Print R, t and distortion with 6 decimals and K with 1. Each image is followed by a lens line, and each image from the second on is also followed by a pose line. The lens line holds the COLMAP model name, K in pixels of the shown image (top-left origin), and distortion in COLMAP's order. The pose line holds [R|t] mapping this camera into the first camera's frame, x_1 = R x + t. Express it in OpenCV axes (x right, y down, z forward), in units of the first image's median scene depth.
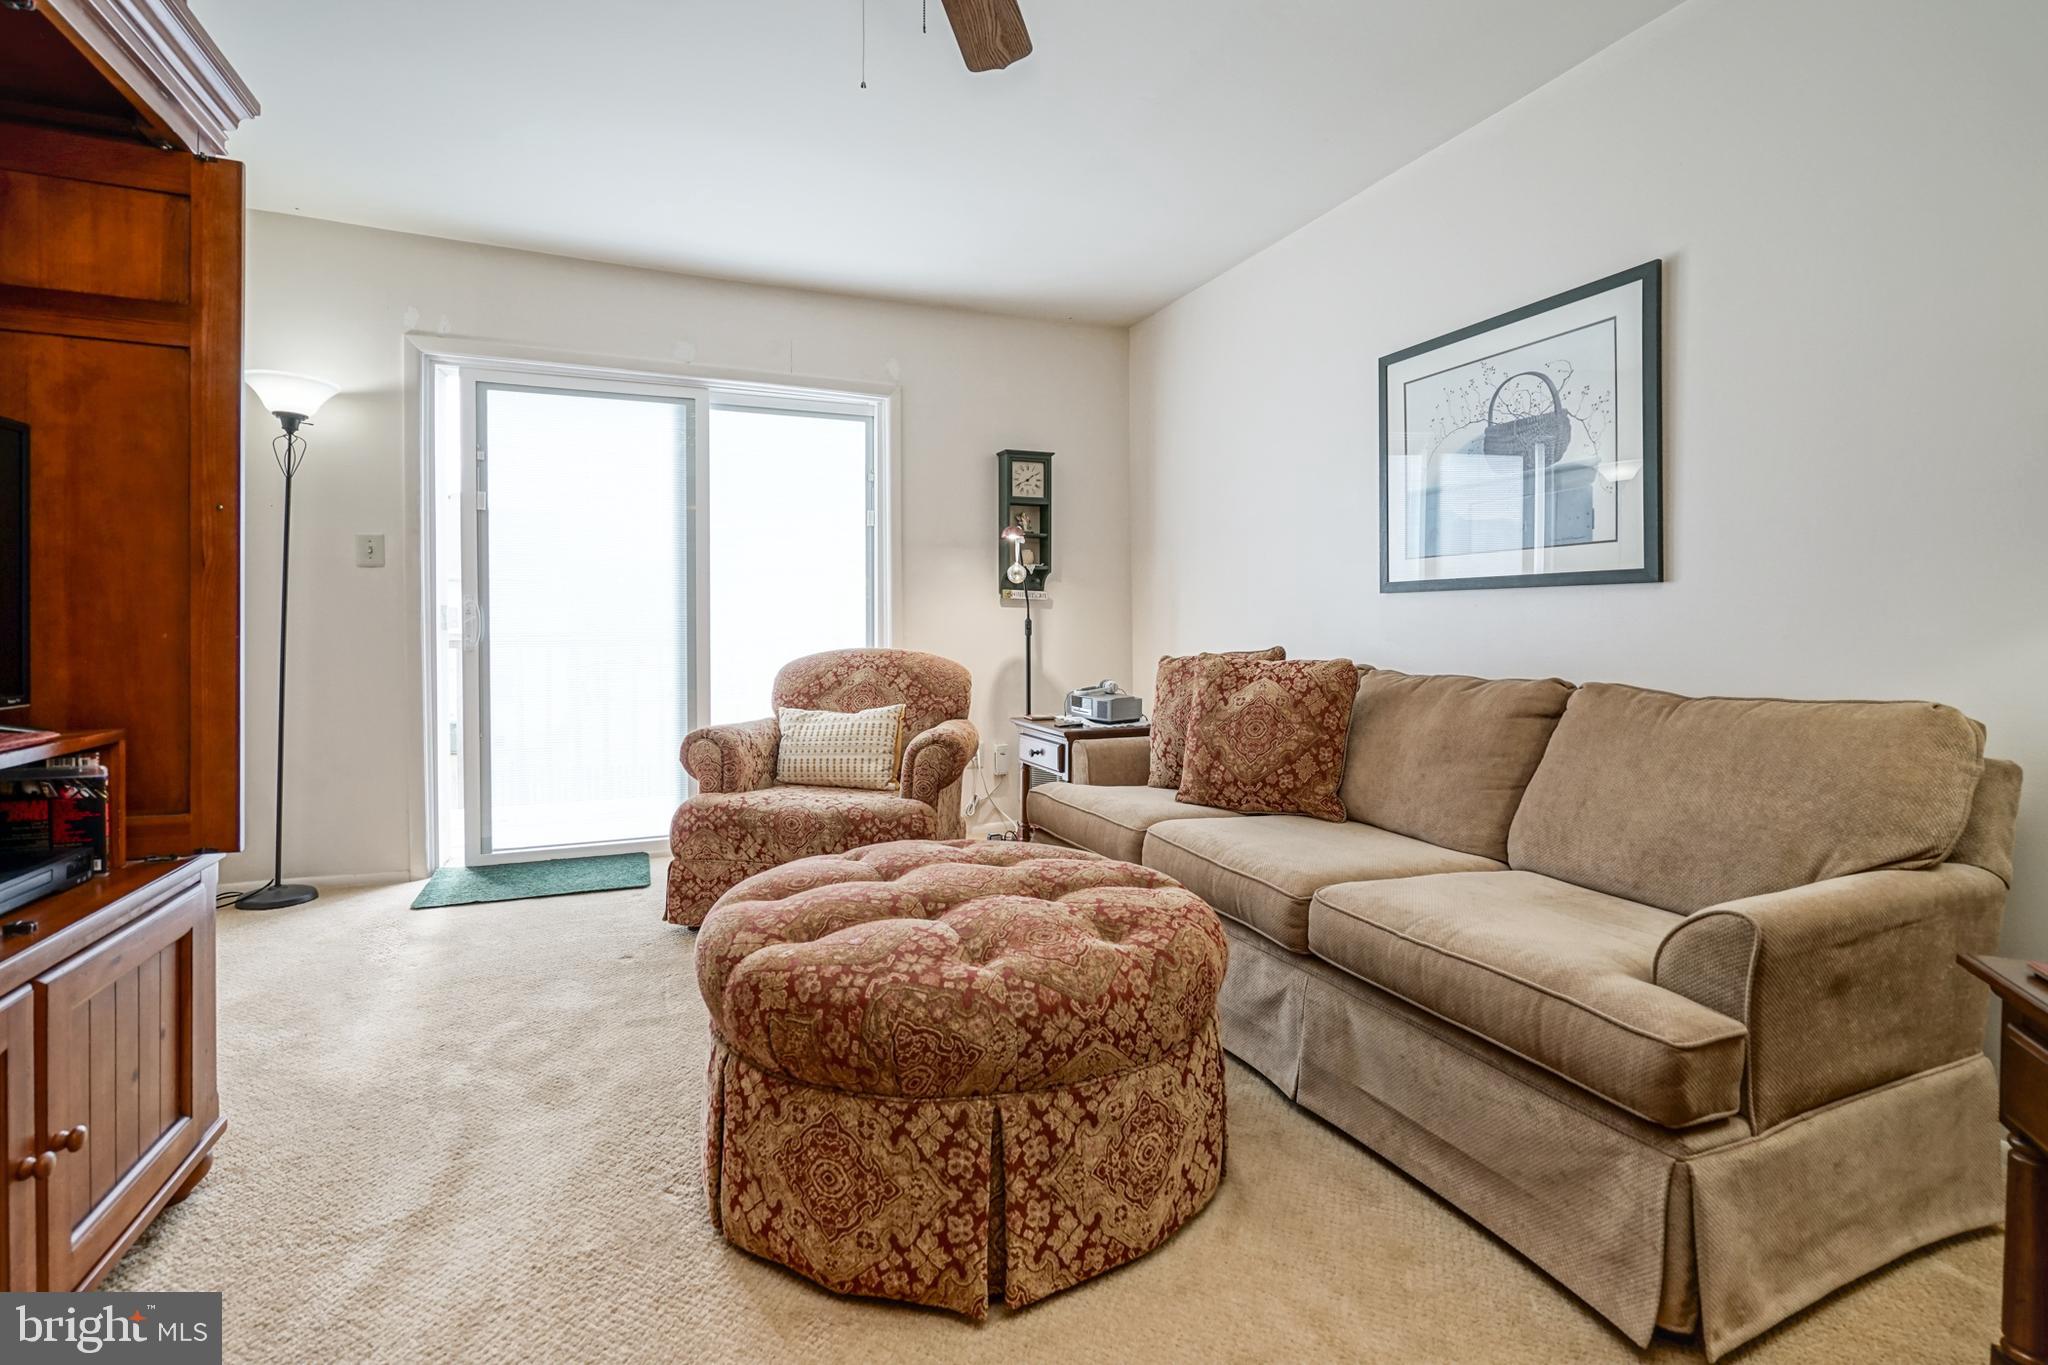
lens RADIAL K [[989.8, 0, 1068.9], [0, 989.8, 620.8], [0, 0, 1]] dist [-0.006462, 0.000841]
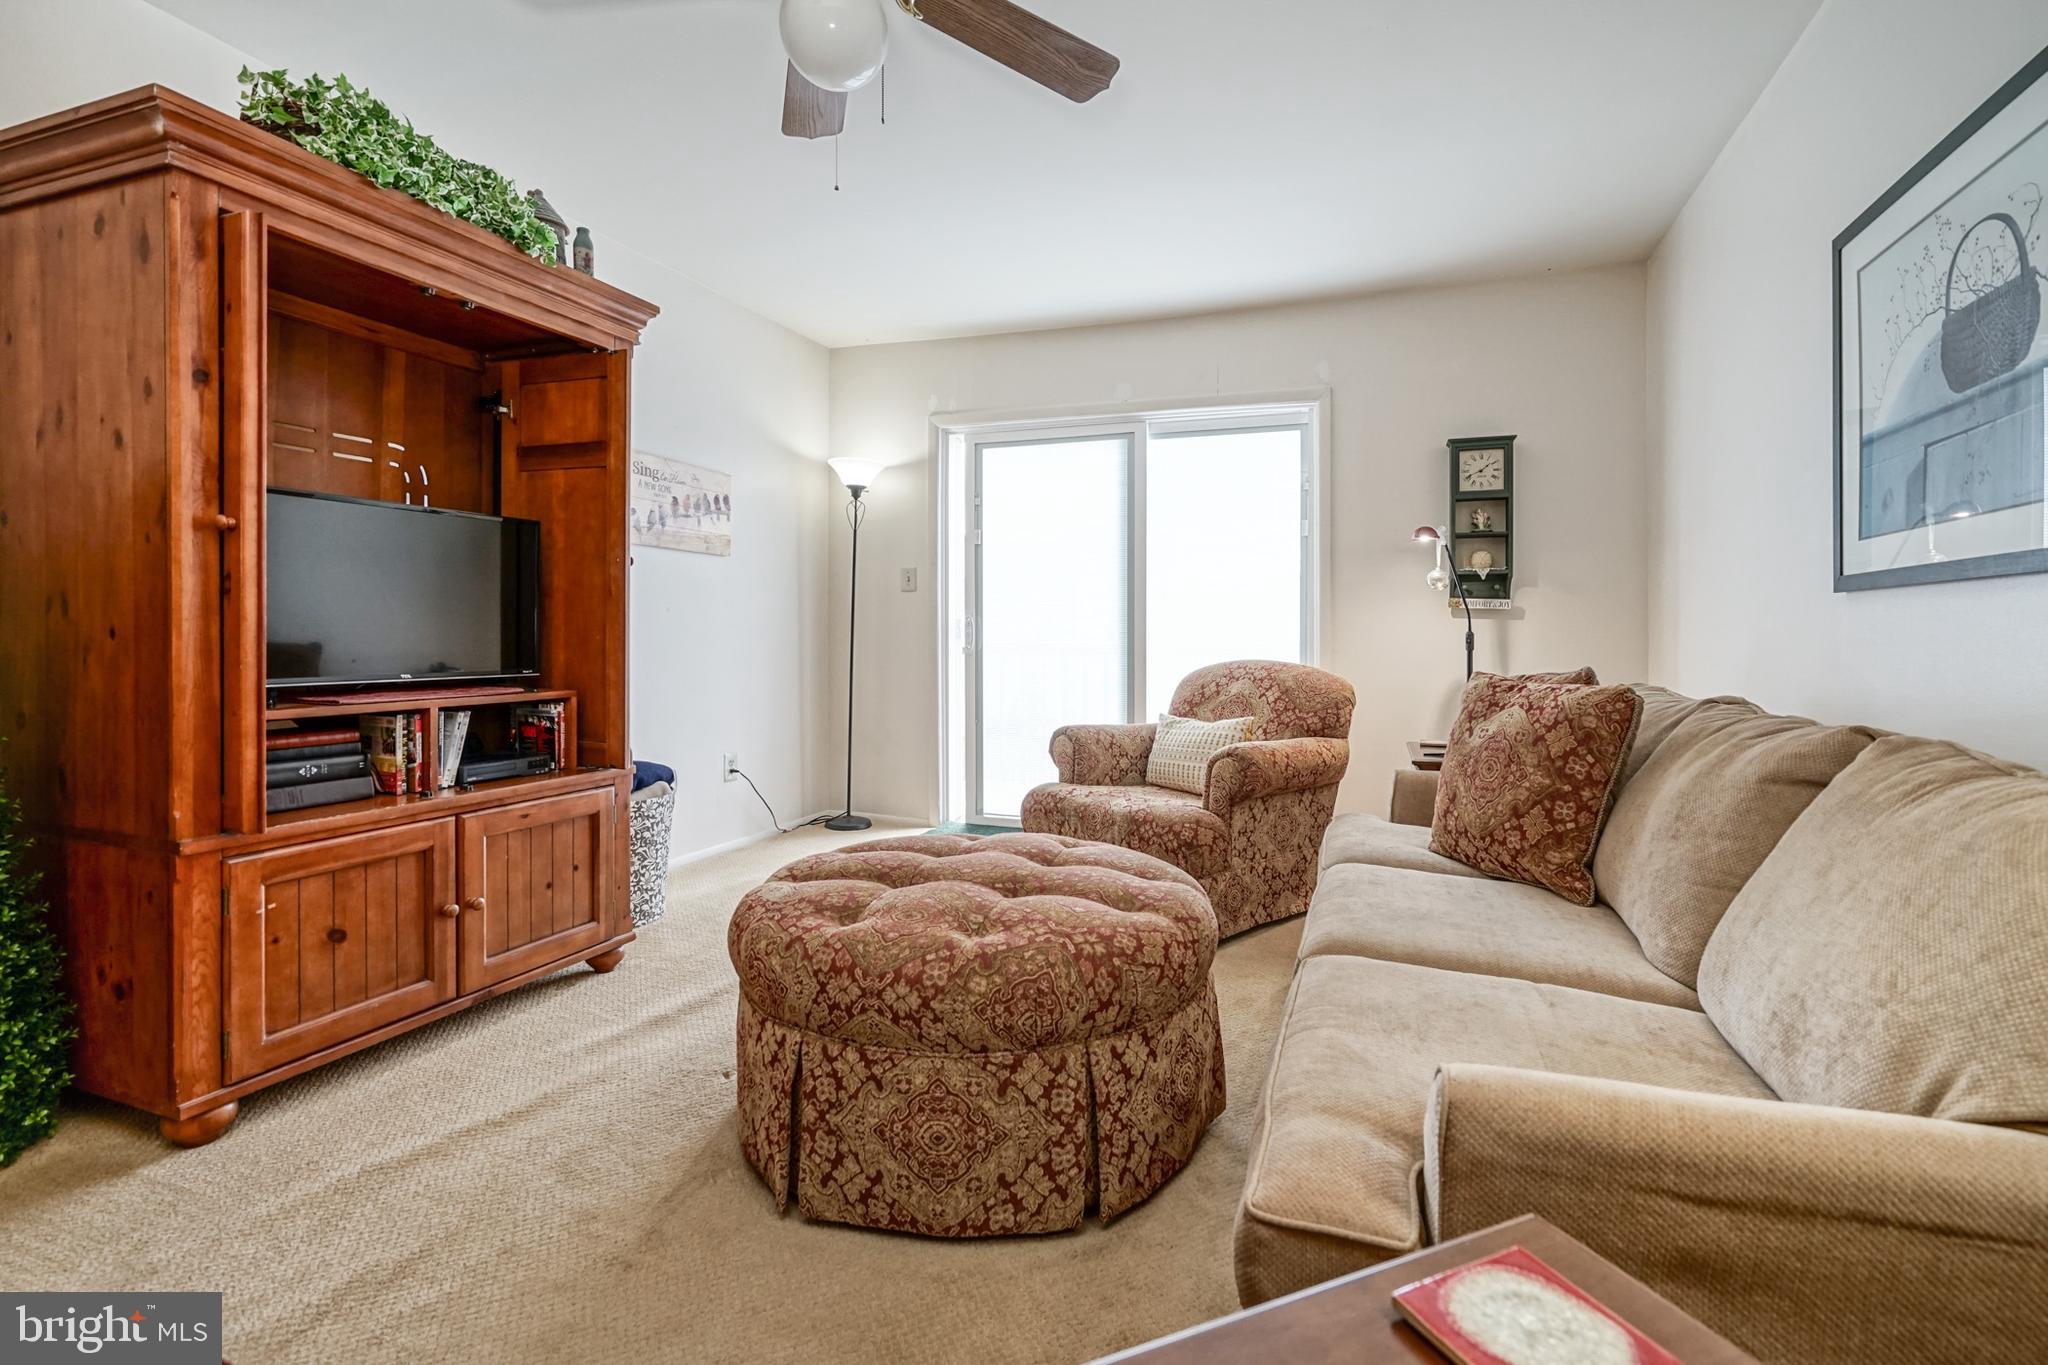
lens RADIAL K [[999.4, 0, 1020.2], [0, 999.4, 631.4], [0, 0, 1]] dist [-0.007327, 0.001344]
pose [[0.712412, 0.002310, -0.701758, 0.490549], [-0.005062, 0.999985, -0.001847, 0.002839], [0.701743, 0.004868, 0.712413, 0.172442]]
